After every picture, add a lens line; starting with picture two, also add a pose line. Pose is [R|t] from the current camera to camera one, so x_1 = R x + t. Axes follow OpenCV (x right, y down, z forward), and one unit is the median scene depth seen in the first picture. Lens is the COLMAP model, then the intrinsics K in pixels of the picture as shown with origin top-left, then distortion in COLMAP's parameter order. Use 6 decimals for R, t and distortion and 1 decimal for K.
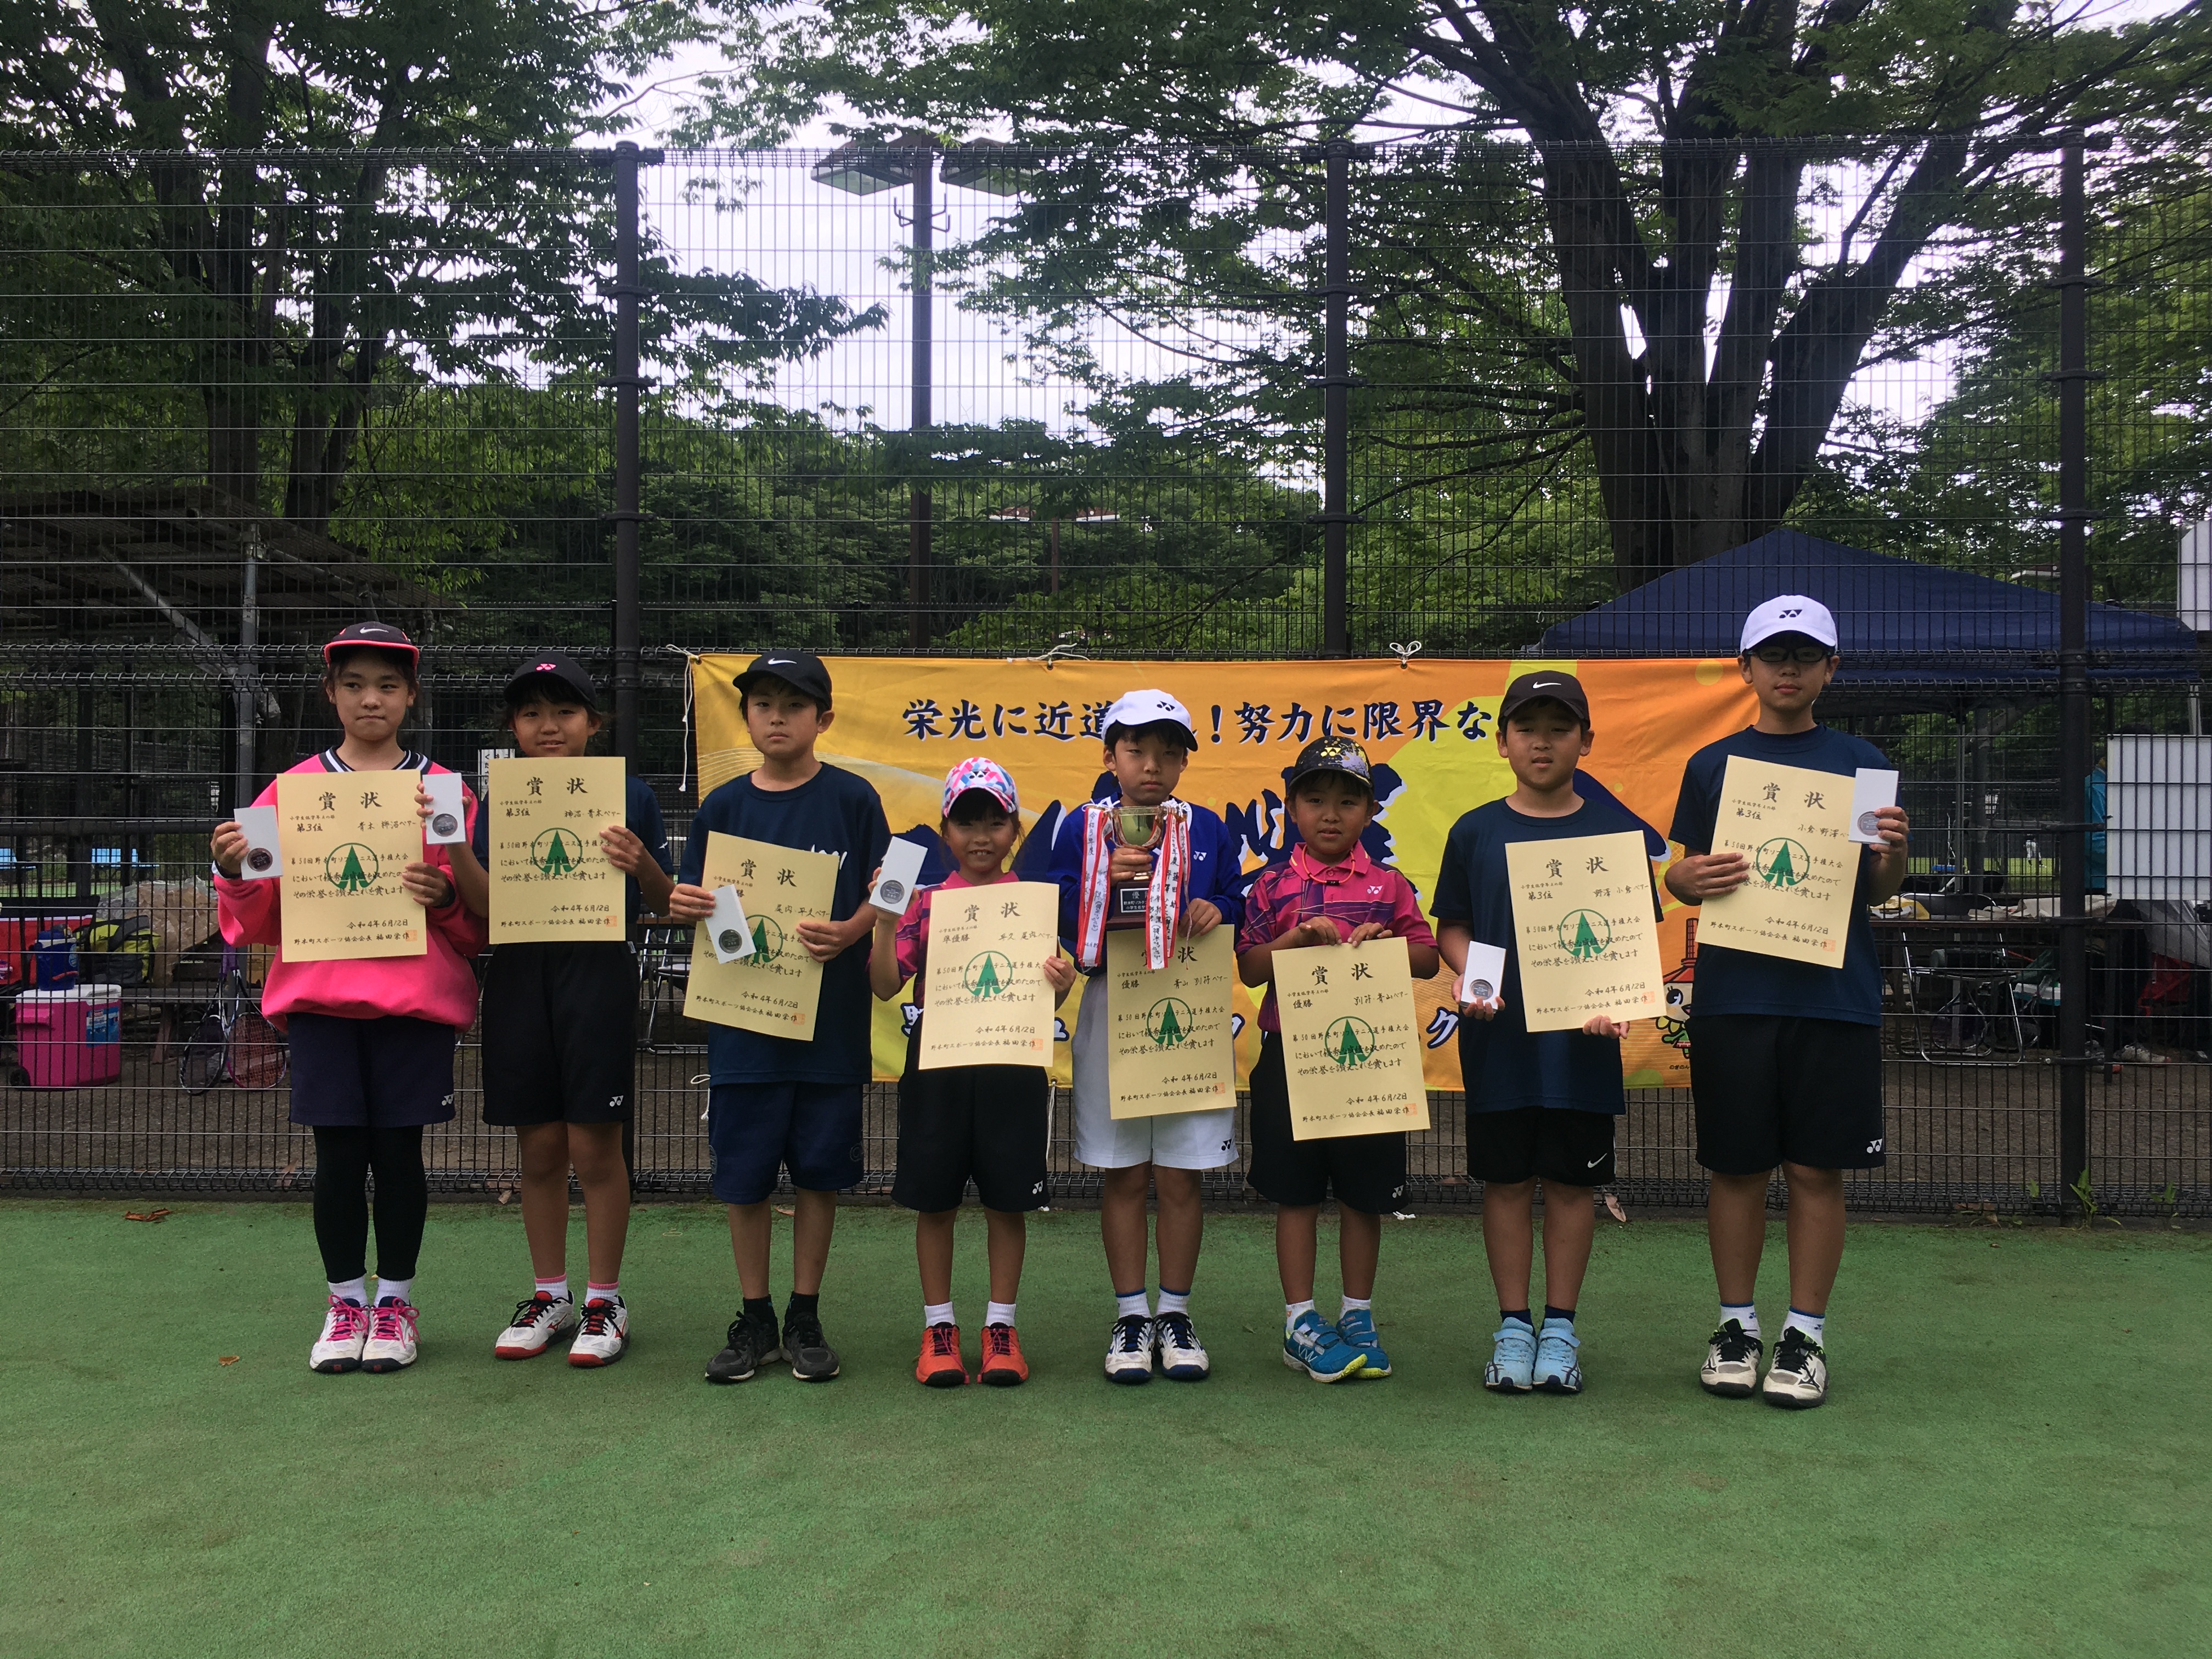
lens RADIAL K [[1833.9, 0, 1106.0], [0, 1833.9, 829.5], [0, 0, 1]] dist [0.091372, -0.098351]
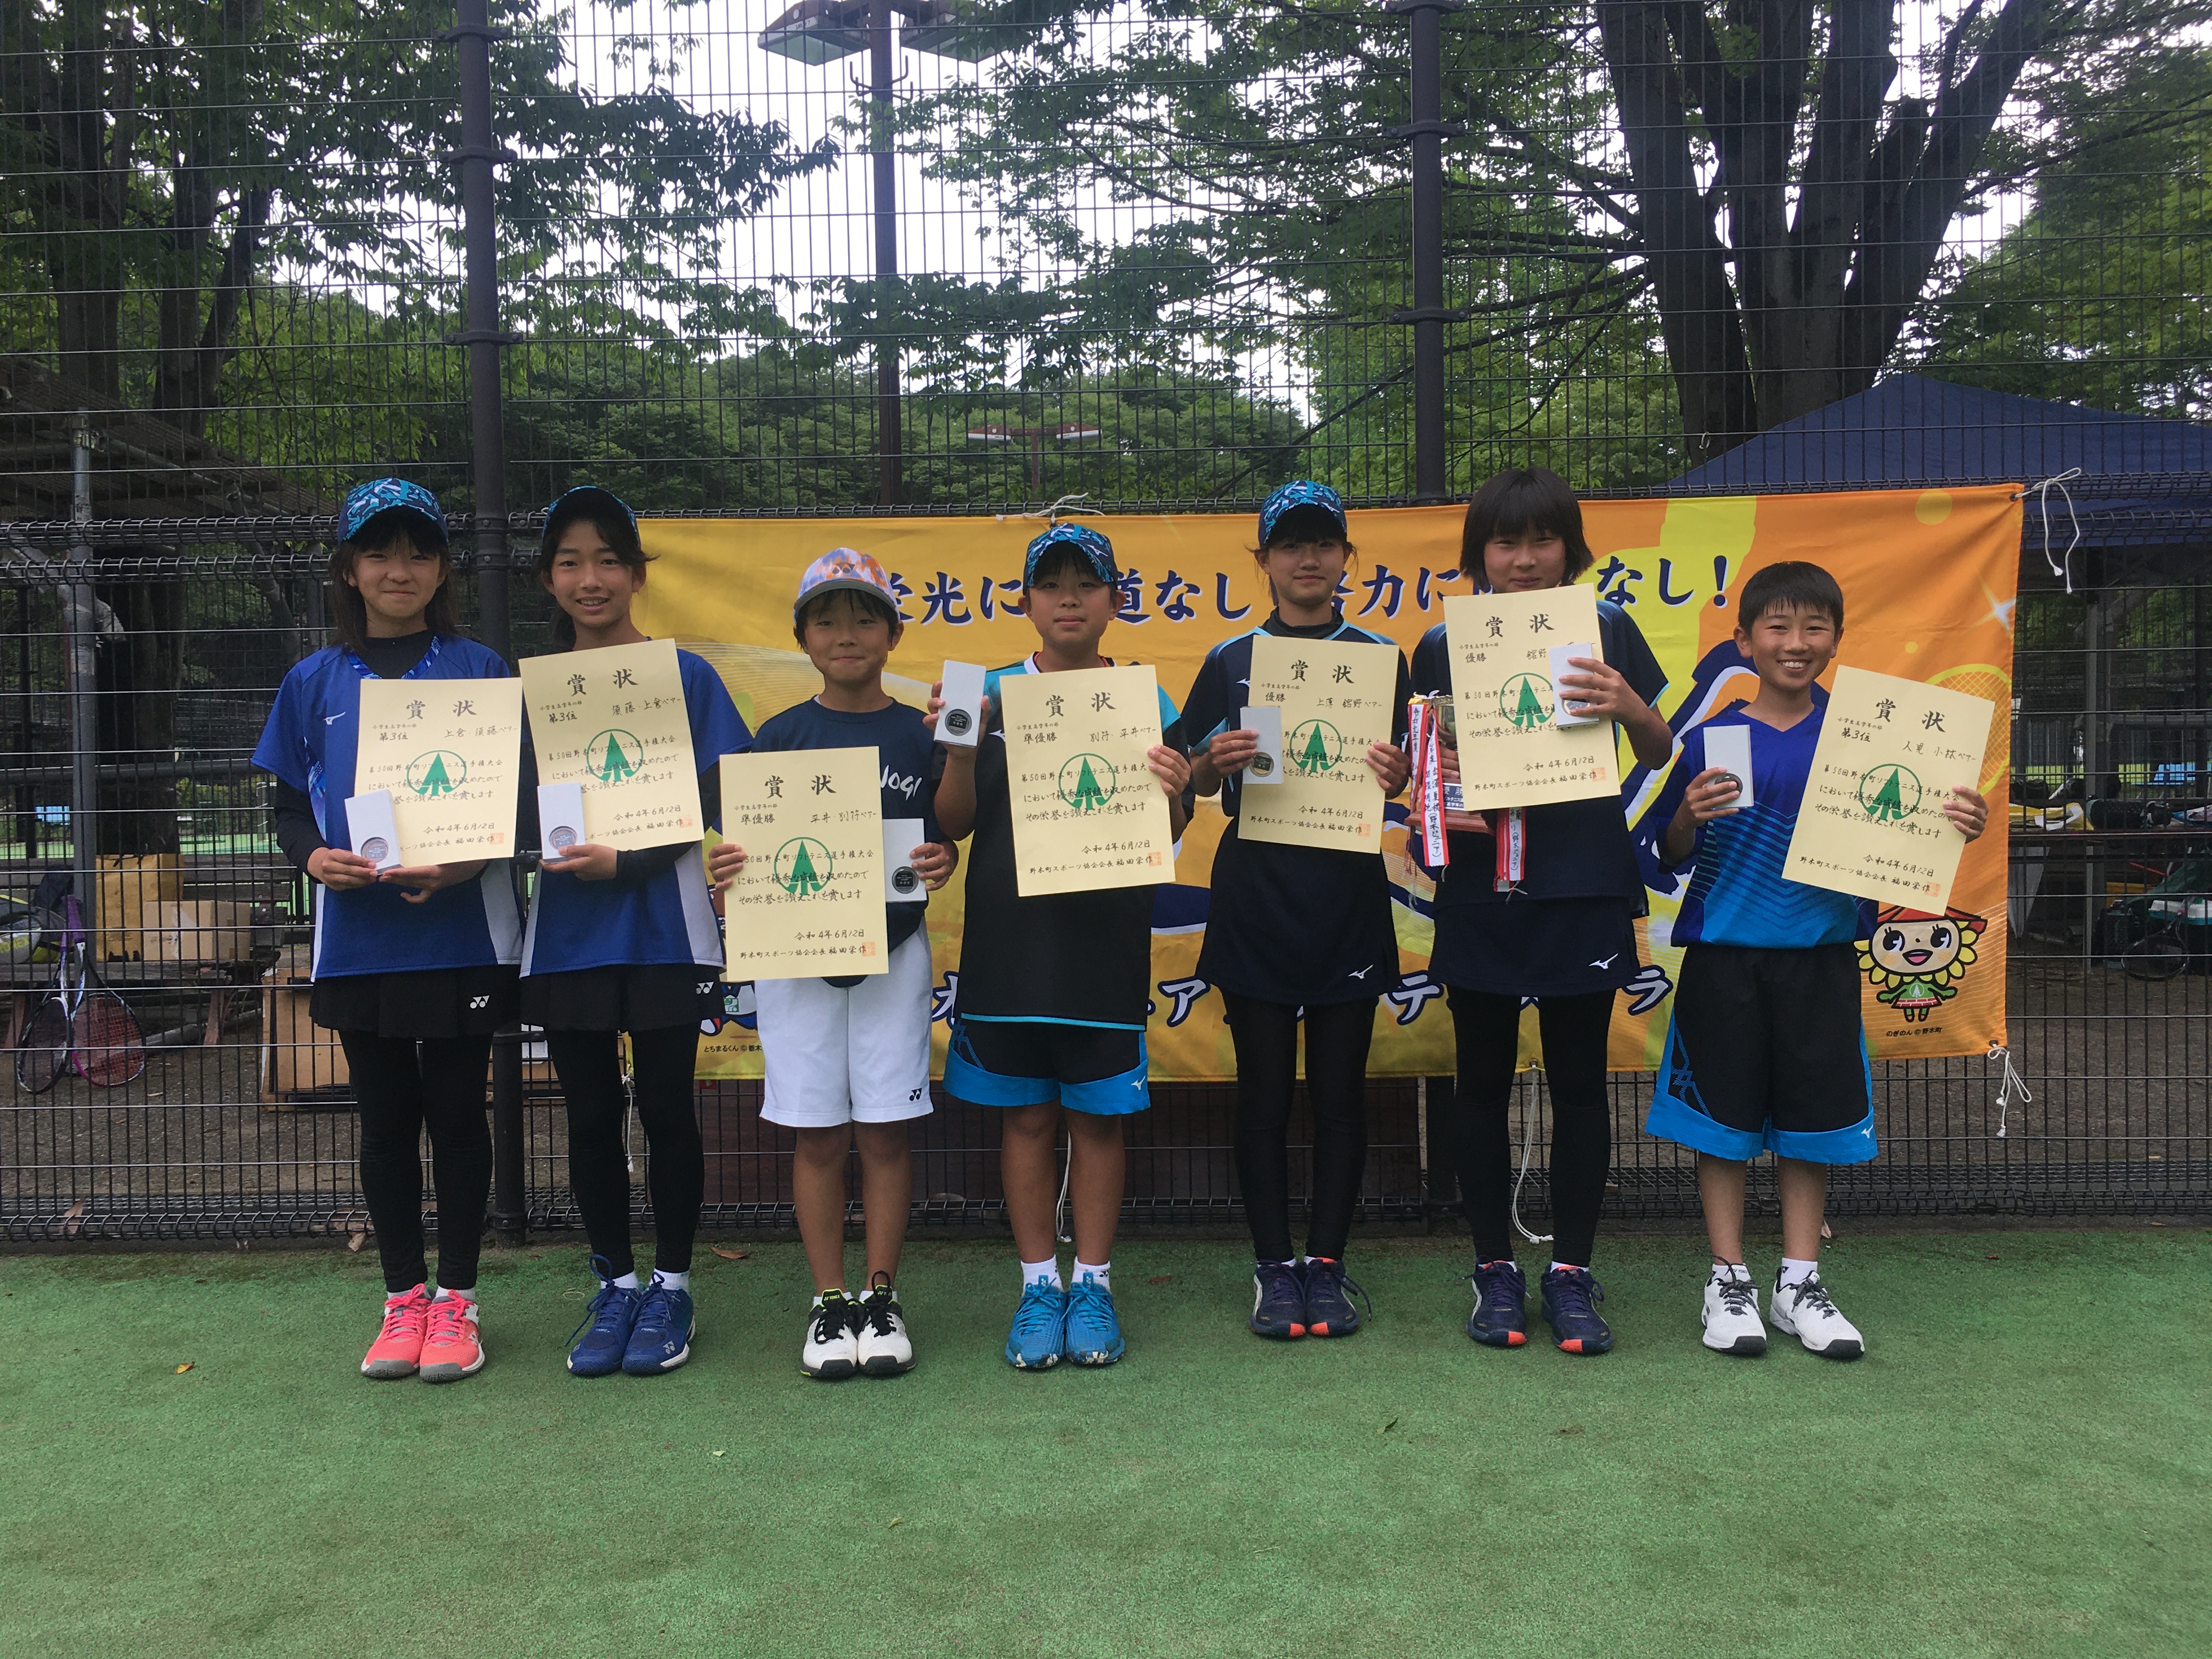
lens RADIAL K [[1833.9, 0, 1106.0], [0, 1833.9, 829.5], [0, 0, 1]] dist [0.091372, -0.098351]
pose [[0.999638, -0.025876, 0.007334, -0.008677], [0.025592, 0.999007, 0.036476, 0.004360], [-0.008270, -0.036275, 0.999308, 0.118357]]
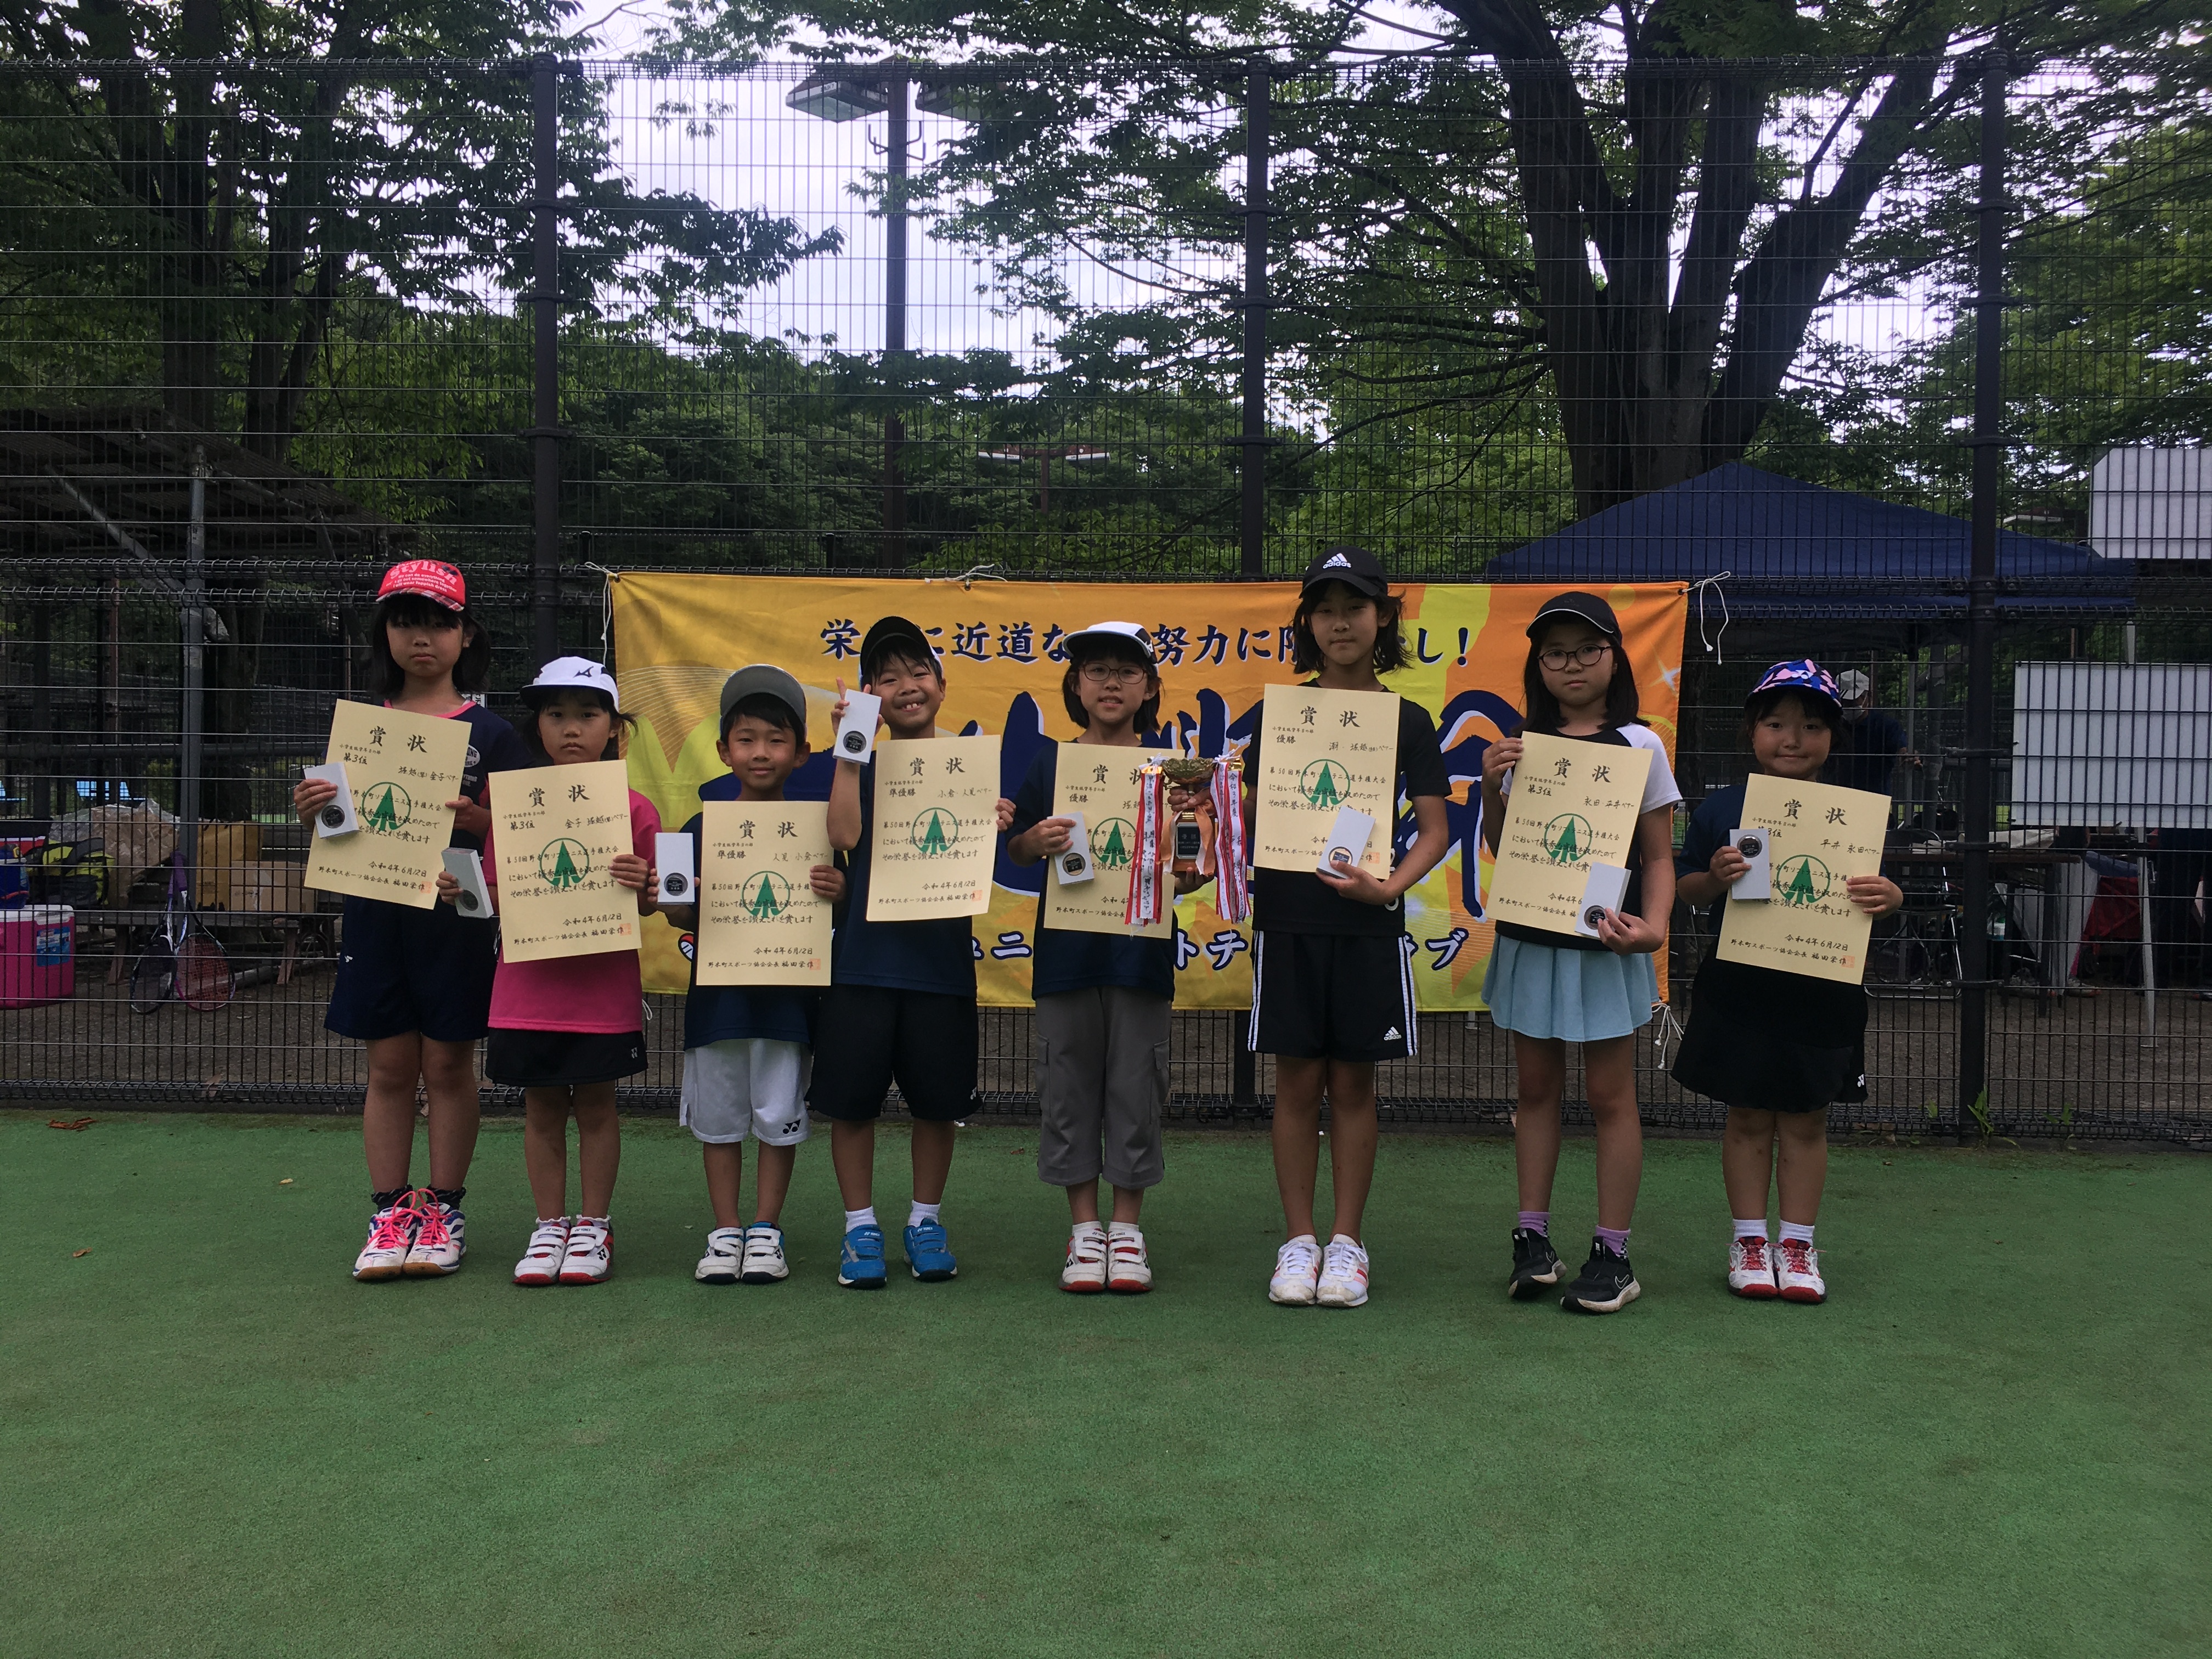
lens RADIAL K [[1833.9, 0, 1106.0], [0, 1833.9, 829.5], [0, 0, 1]] dist [0.091372, -0.098351]
pose [[0.999975, 0.007127, -0.000024, 0.022340], [-0.007123, 0.999499, 0.030841, 0.005848], [0.000244, -0.030840, 0.999524, -0.003522]]
